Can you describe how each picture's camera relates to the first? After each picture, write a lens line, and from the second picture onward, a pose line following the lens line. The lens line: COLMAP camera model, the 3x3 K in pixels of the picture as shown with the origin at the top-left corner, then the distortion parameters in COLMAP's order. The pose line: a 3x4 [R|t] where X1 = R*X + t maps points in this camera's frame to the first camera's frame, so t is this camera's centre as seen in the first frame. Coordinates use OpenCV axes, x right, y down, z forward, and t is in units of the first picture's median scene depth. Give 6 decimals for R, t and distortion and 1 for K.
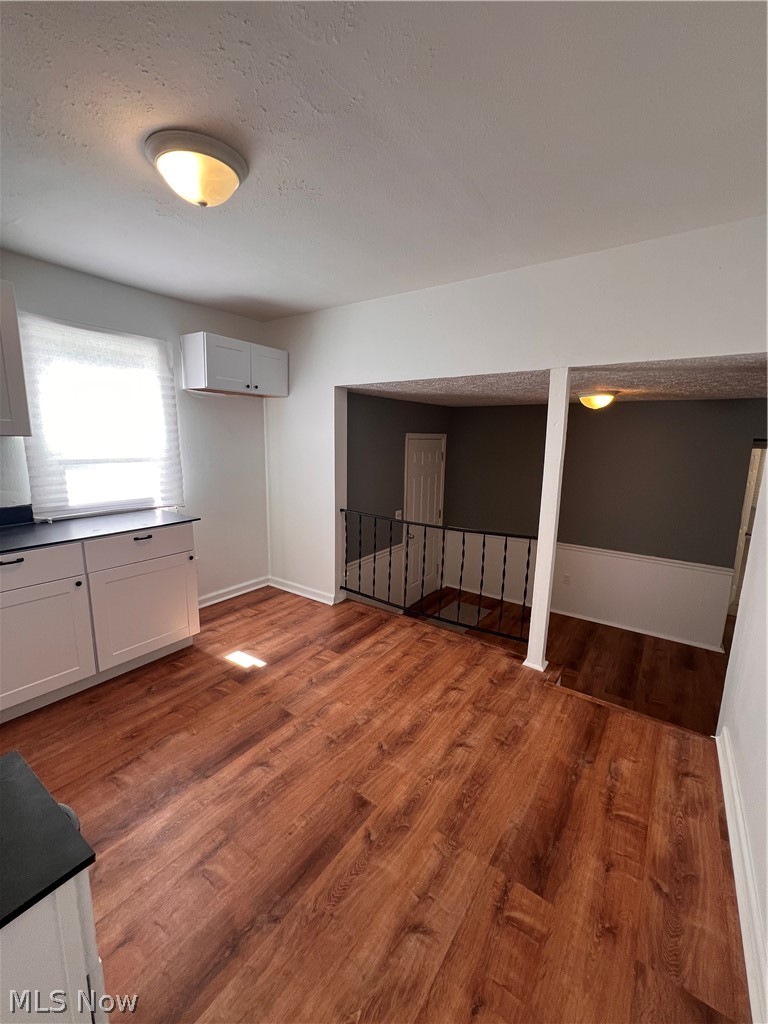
lens RADIAL K [[408.9, 0, 386.1], [0, 408.9, 510.9], [0, 0, 1]] dist [-0.003822, 0.000821]
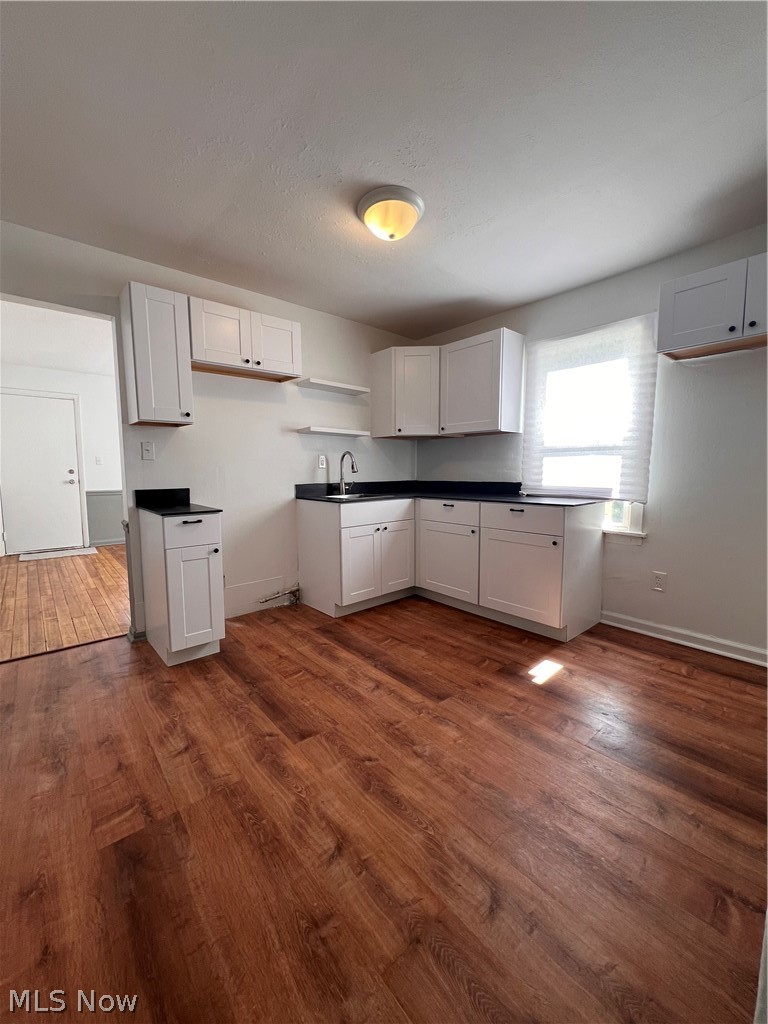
lens RADIAL K [[408.9, 0, 387.8], [0, 408.9, 509.7], [0, 0, 1]] dist [-0.003822, 0.000821]
pose [[-0.235319, 0.073995, -0.969097, 0.712895], [-0.173843, 0.977814, 0.116873, -0.007771], [0.956245, 0.195973, -0.217234, 1.091051]]
